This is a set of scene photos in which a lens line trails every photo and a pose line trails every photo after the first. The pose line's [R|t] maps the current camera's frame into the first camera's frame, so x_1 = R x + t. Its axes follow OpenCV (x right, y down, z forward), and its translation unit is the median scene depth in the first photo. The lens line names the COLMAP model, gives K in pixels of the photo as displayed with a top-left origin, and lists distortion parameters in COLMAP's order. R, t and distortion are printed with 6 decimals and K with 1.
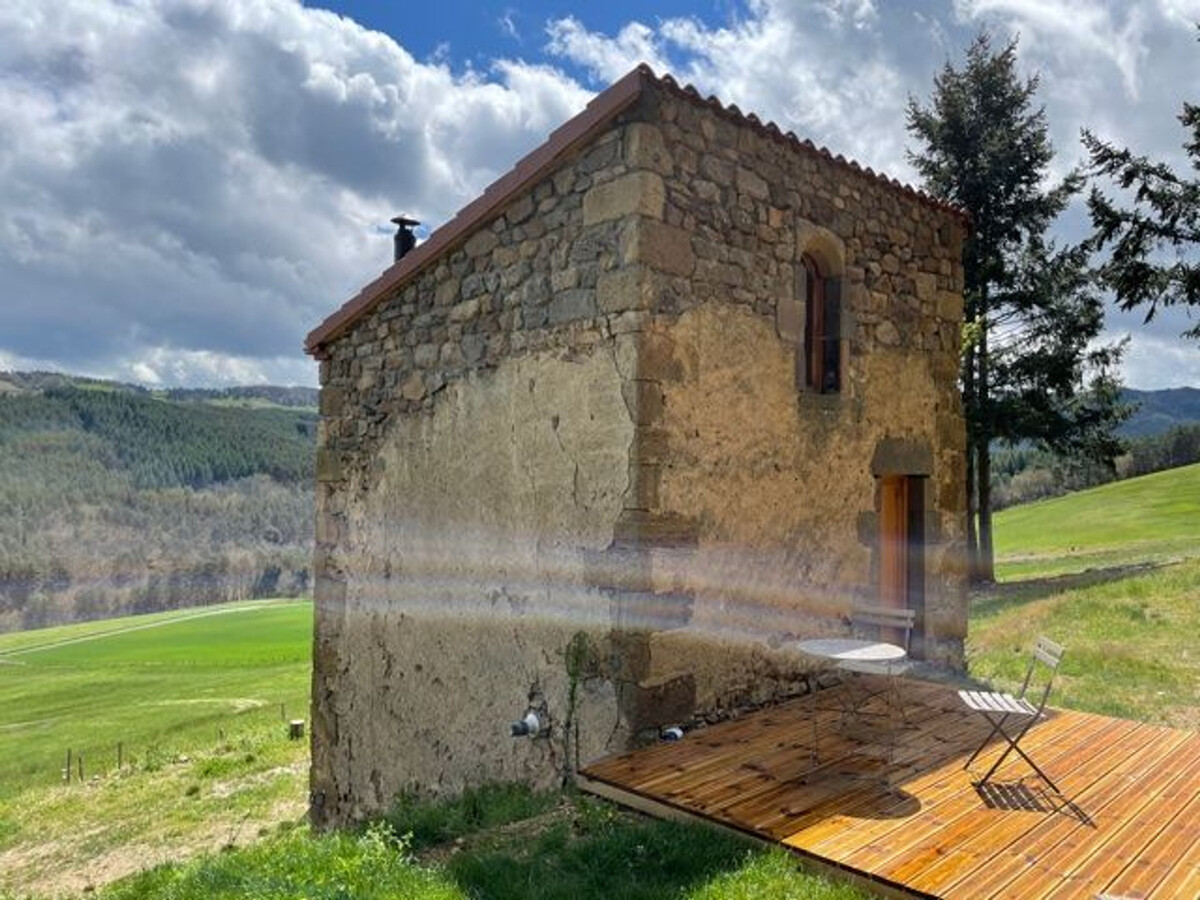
lens RADIAL K [[874.7, 0, 600.2], [0, 874.7, 455.7], [0, 0, 1]] dist [0.067689, -0.004884]
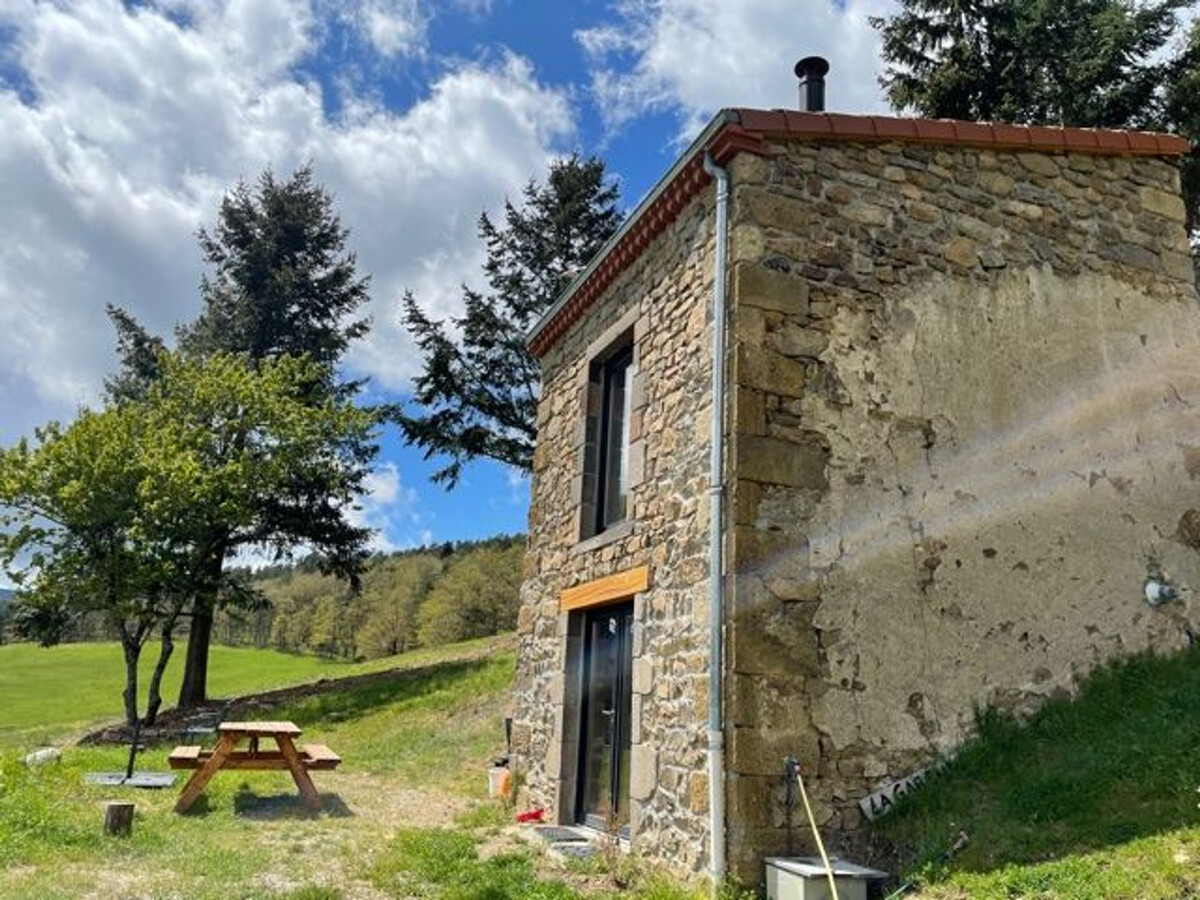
lens RADIAL K [[916.6, 0, 603.8], [0, 916.6, 447.0], [0, 0, 1]] dist [0.029925, -0.004713]
pose [[0.365767, 0.268289, 0.891199, -1.232030], [-0.065992, 0.962617, -0.262704, 0.423399], [-0.928364, 0.037276, 0.369798, 1.067329]]
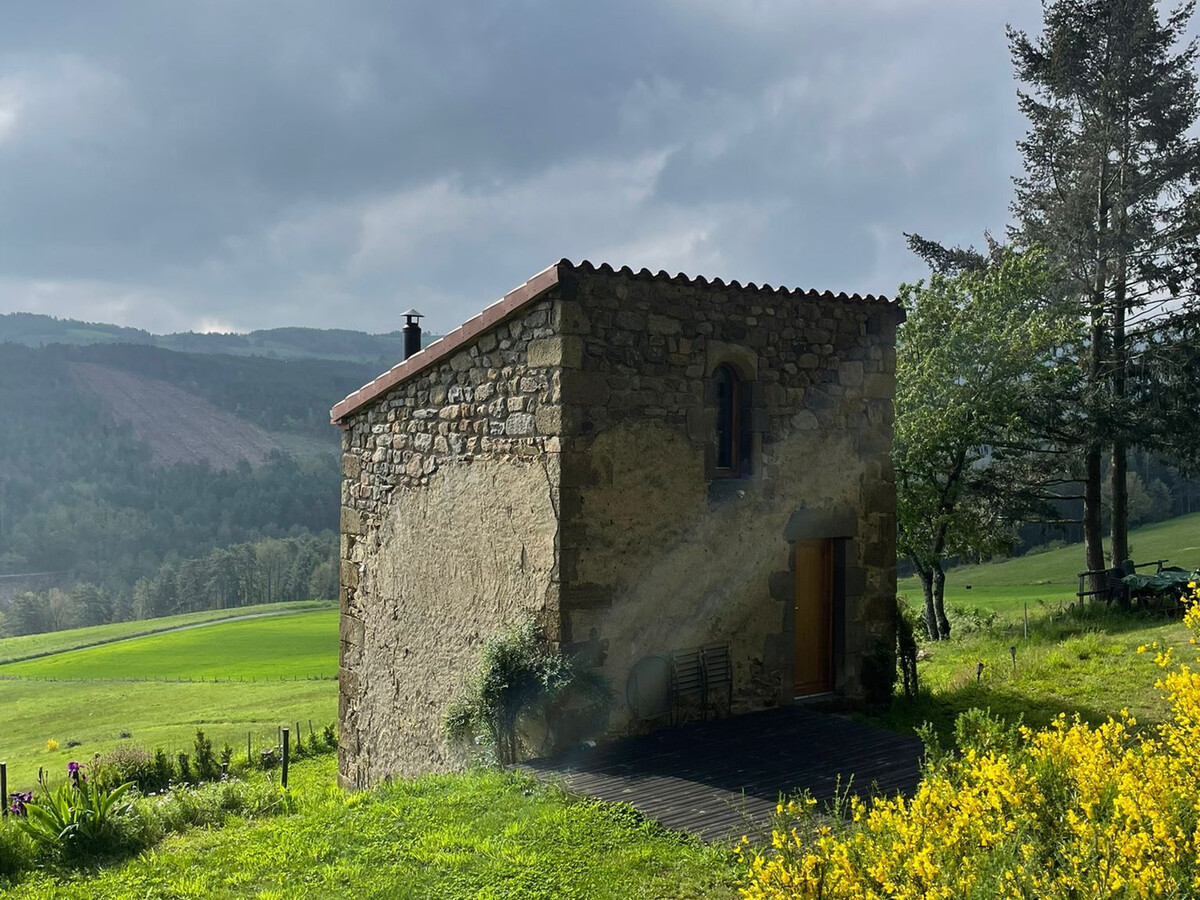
lens RADIAL K [[1172.2, 0, 602.6], [0, 1172.2, 445.0], [0, 0, 1]] dist [0.066420, 0.000000]
pose [[0.994229, -0.000893, -0.107279, 0.245458], [0.003538, 0.999694, 0.024471, -0.159021], [0.107224, -0.024709, 0.993928, -0.658856]]
